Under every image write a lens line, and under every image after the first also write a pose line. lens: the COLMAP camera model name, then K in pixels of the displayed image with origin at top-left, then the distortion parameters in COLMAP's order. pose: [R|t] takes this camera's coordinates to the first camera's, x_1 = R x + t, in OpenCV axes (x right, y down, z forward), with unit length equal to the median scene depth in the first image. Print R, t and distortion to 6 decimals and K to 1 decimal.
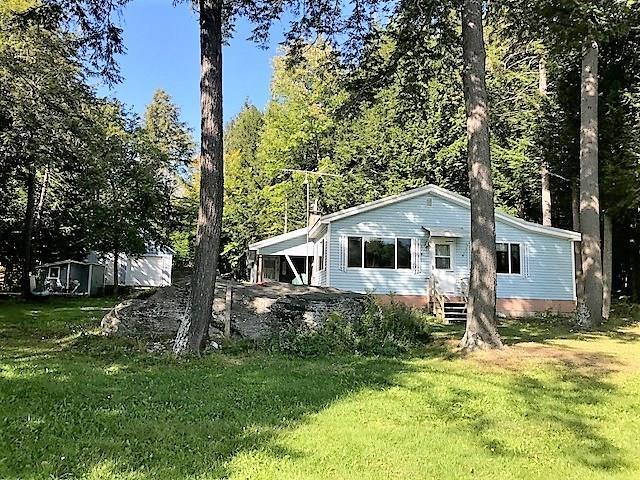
lens RADIAL K [[517.3, 0, 320.0], [0, 517.3, 240.0], [0, 0, 1]] dist [-0.003834, -0.006841]
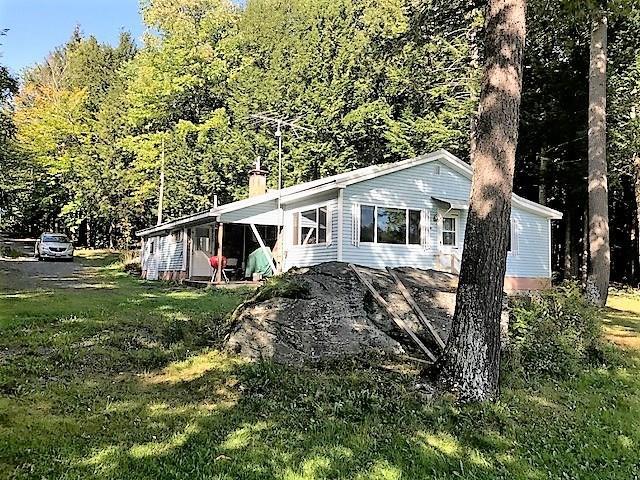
lens RADIAL K [[517.3, 0, 320.0], [0, 517.3, 240.0], [0, 0, 1]] dist [-0.003834, -0.006841]
pose [[0.923983, 0.018617, 0.381981, -0.314290], [-0.043255, 0.997492, 0.056016, 0.005755], [-0.379981, -0.068281, 0.922471, 0.253605]]
